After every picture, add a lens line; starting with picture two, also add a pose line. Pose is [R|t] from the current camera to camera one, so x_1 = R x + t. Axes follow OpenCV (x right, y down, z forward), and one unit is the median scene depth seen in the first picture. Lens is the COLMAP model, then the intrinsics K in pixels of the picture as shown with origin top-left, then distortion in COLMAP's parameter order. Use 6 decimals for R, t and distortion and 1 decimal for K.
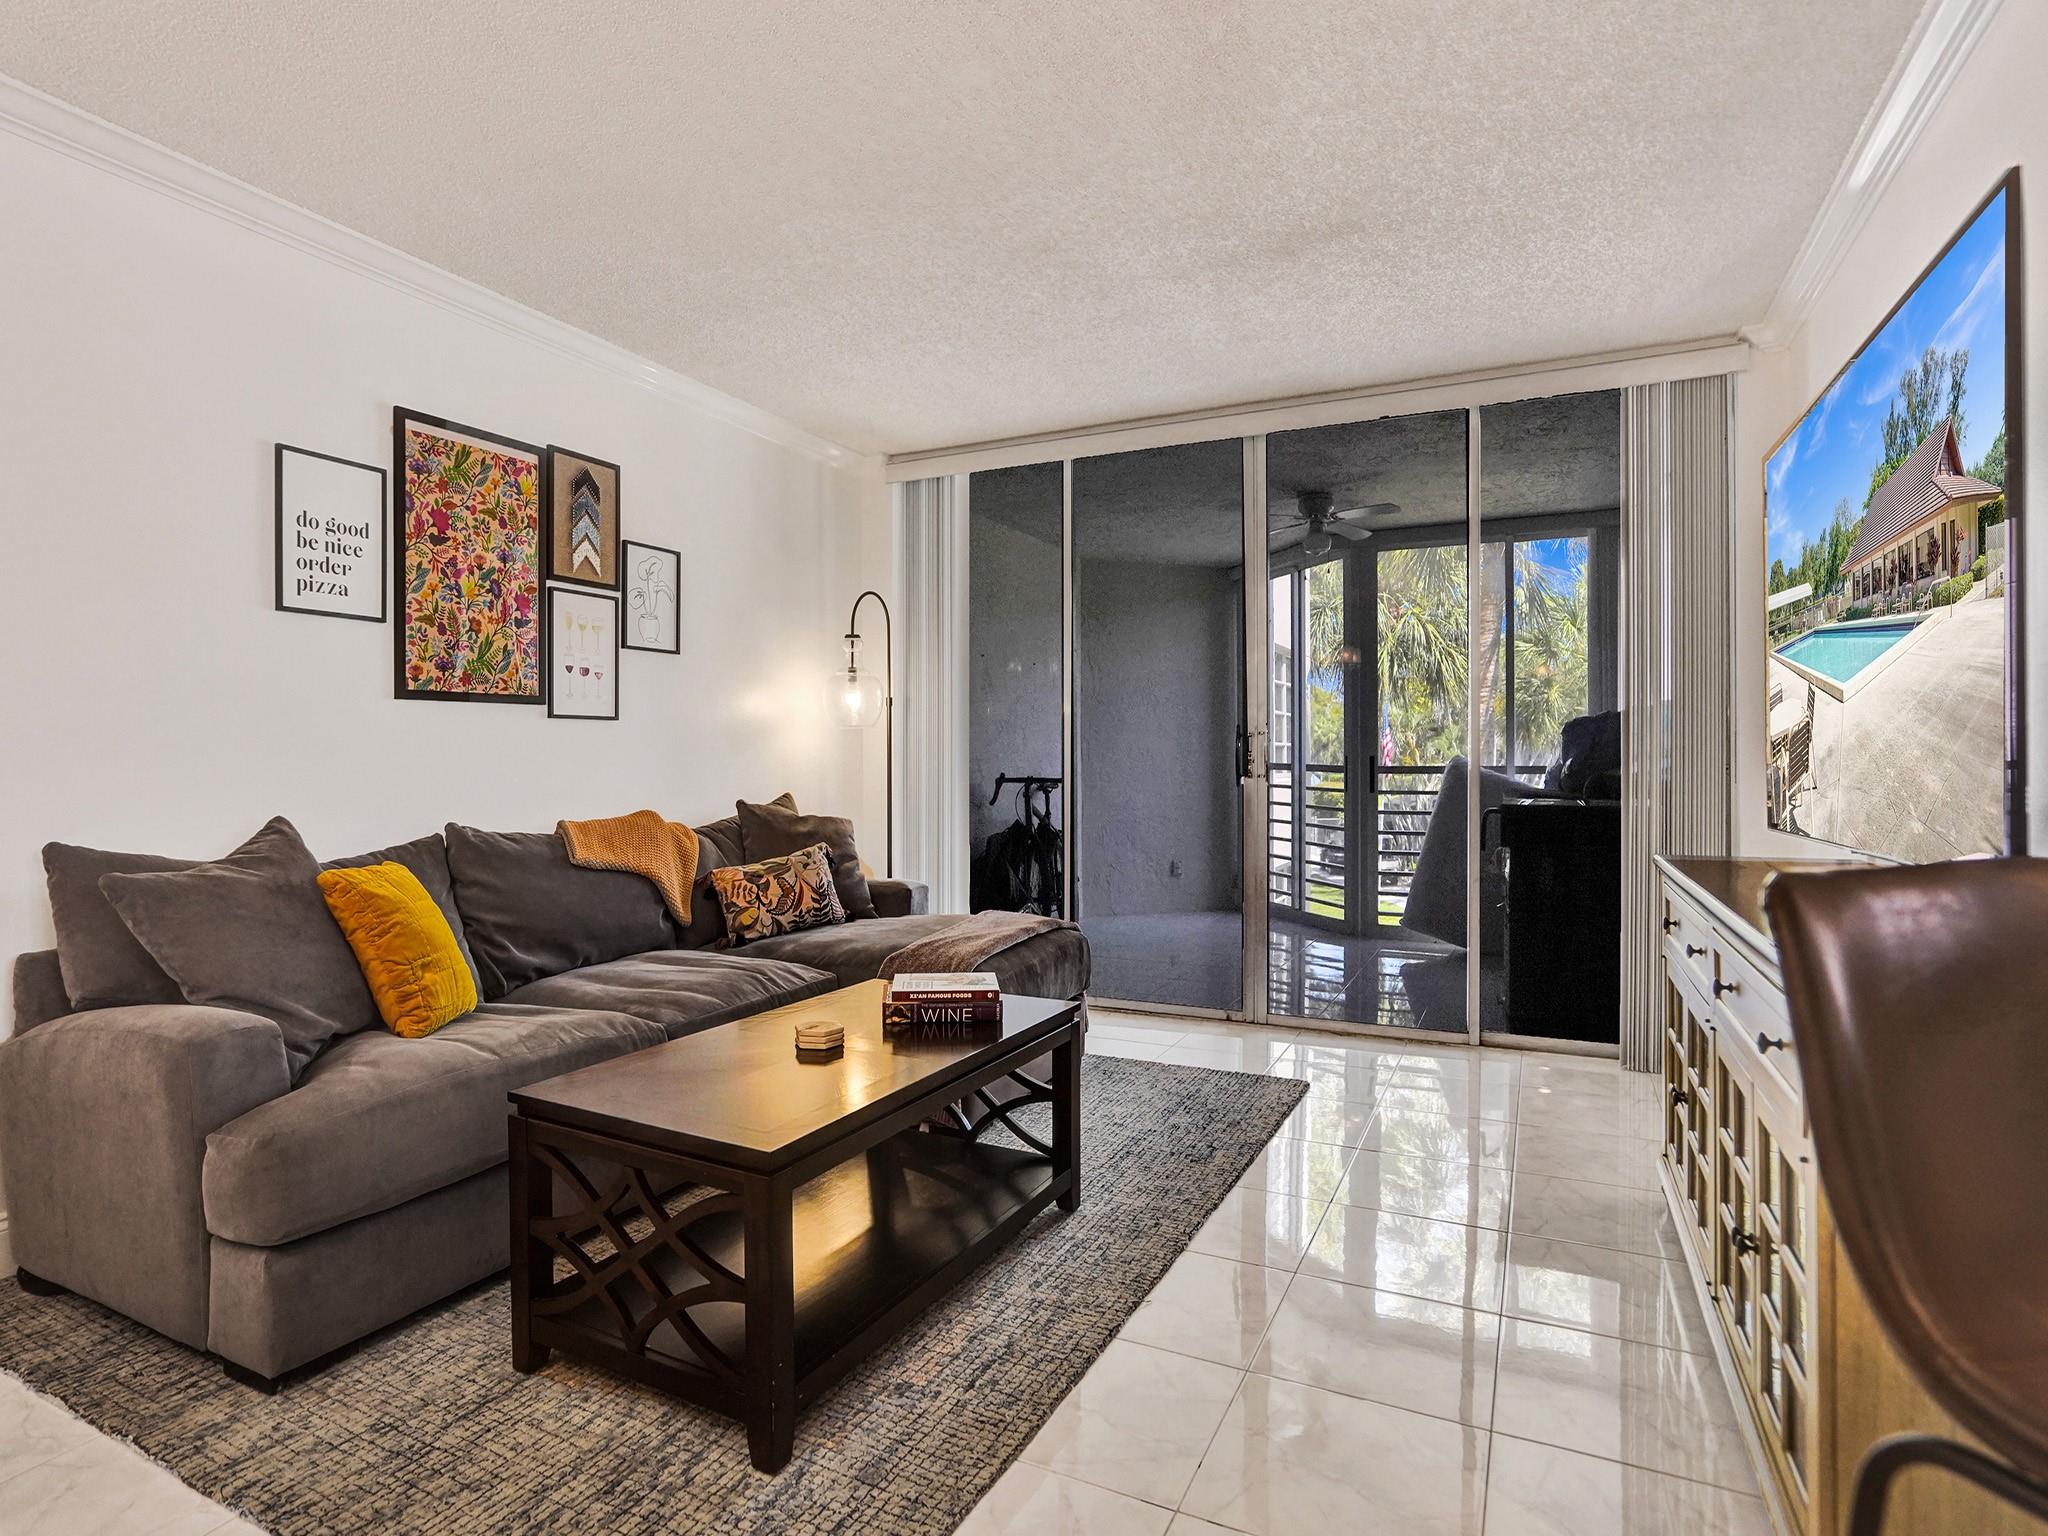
lens RADIAL K [[1075.4, 0, 1013.9], [0, 1075.4, 753.2], [0, 0, 1]] dist [-0.002578, -0.000071]
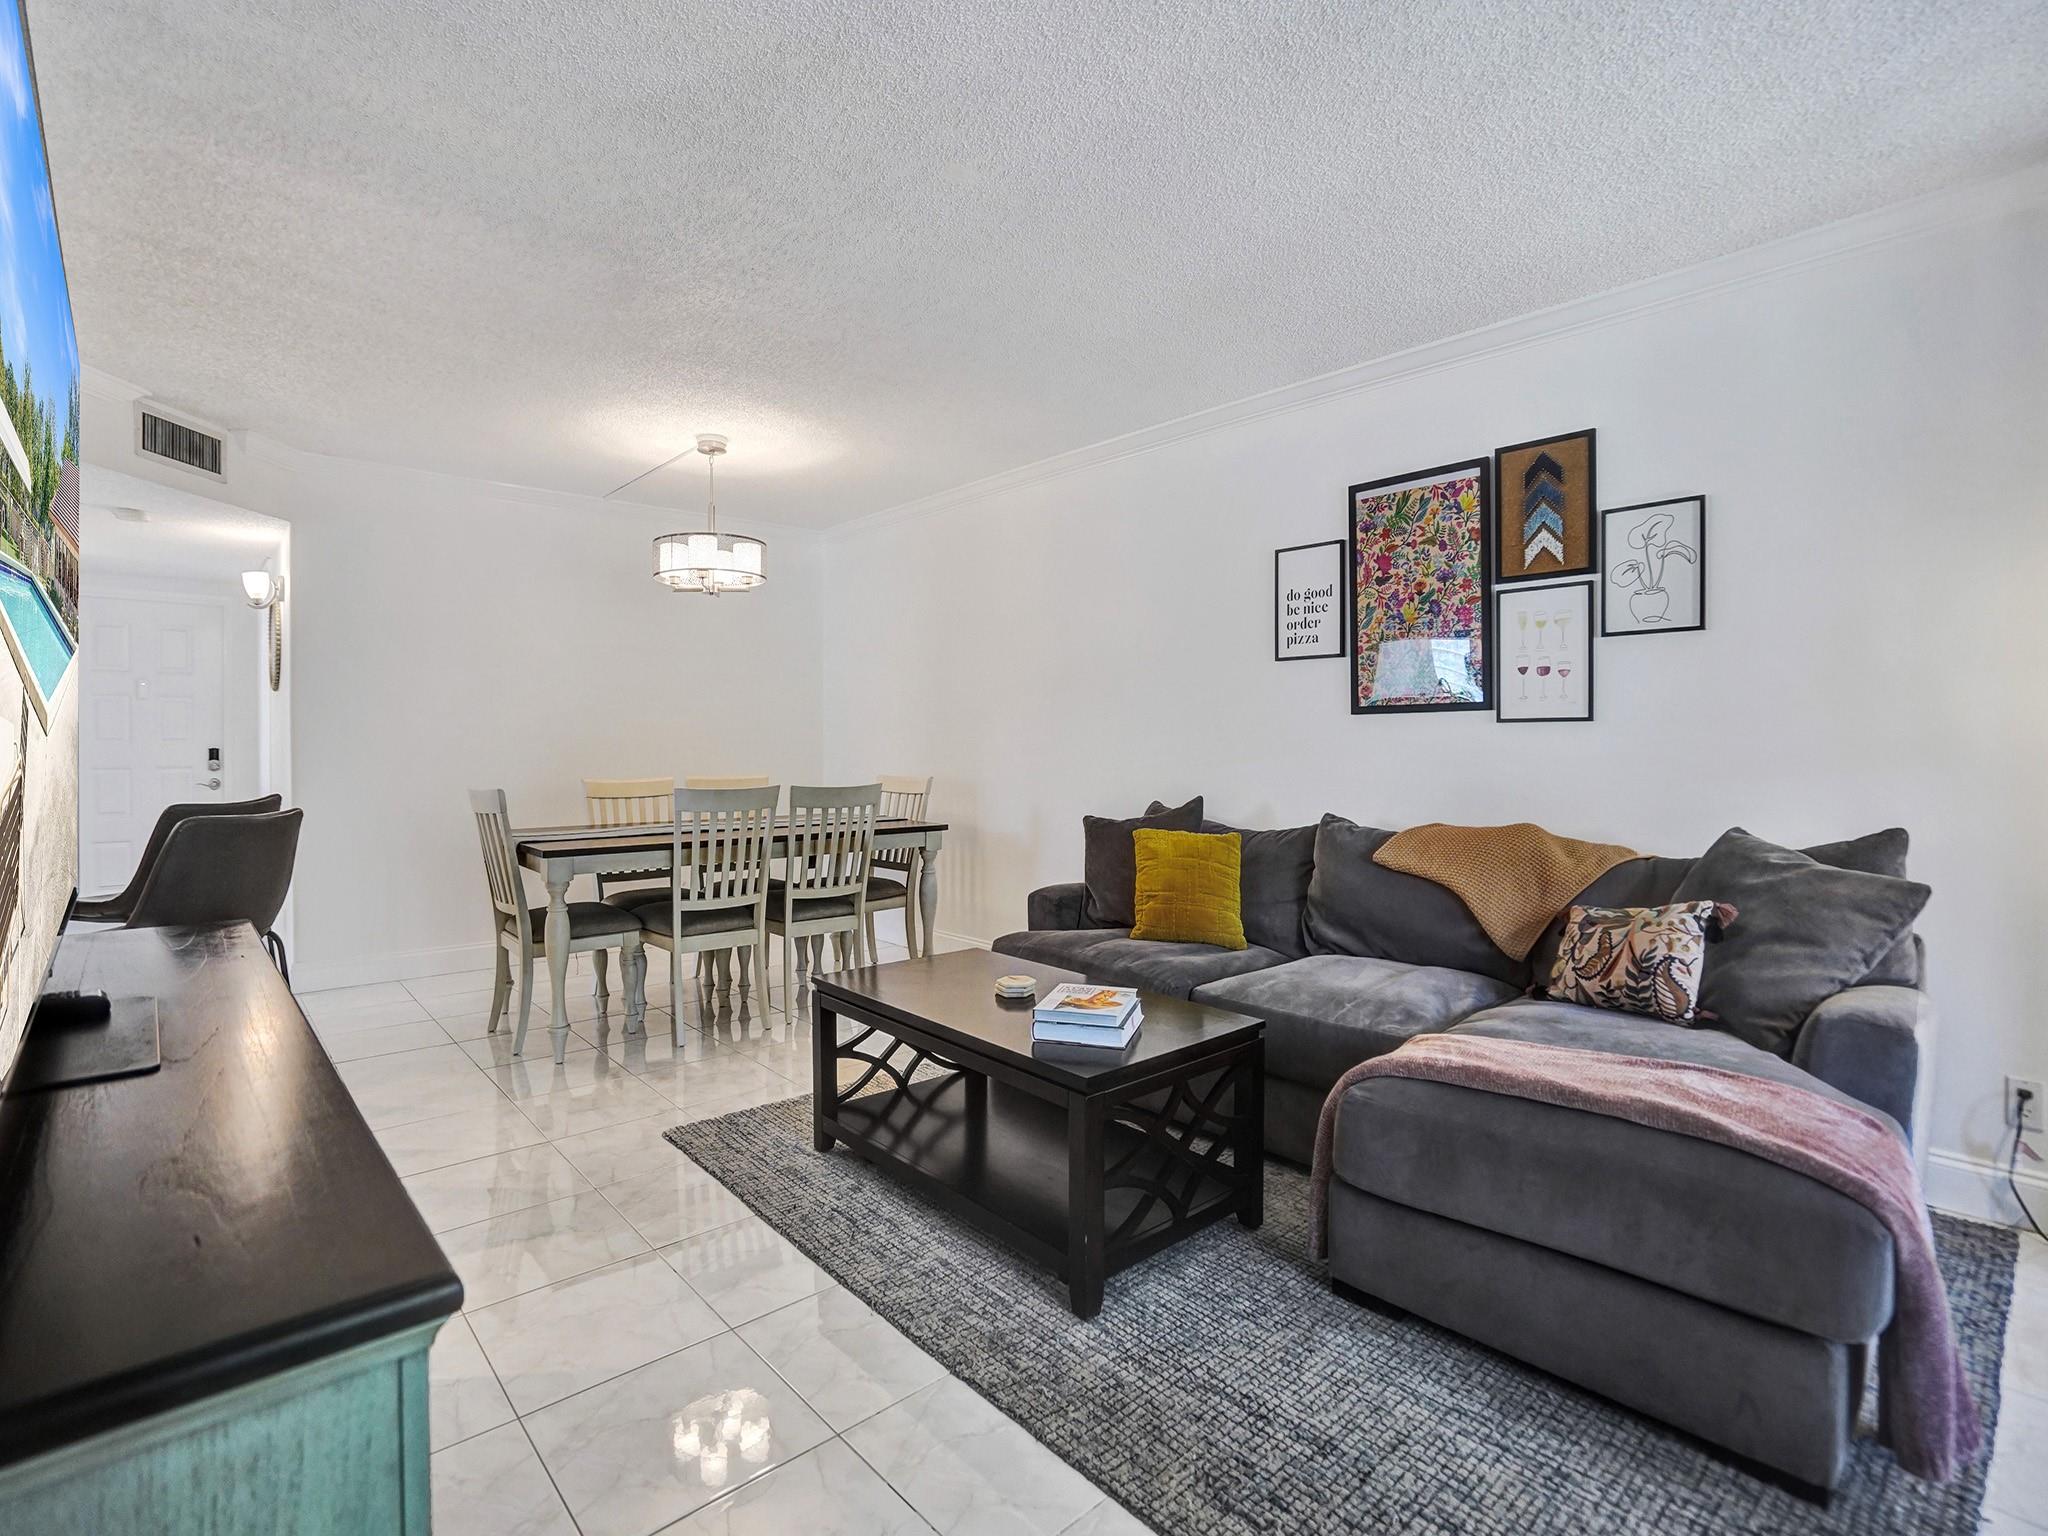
lens RADIAL K [[995.3, 0, 1024.0], [0, 995.3, 758.3], [0, 0, 1]] dist [-0.058065, 0.025674]
pose [[-0.361837, 0.017204, -0.932083, 0.590295], [0.004904, 0.999851, 0.016552, -0.017229], [0.932228, 0.001418, -0.361868, 0.936946]]
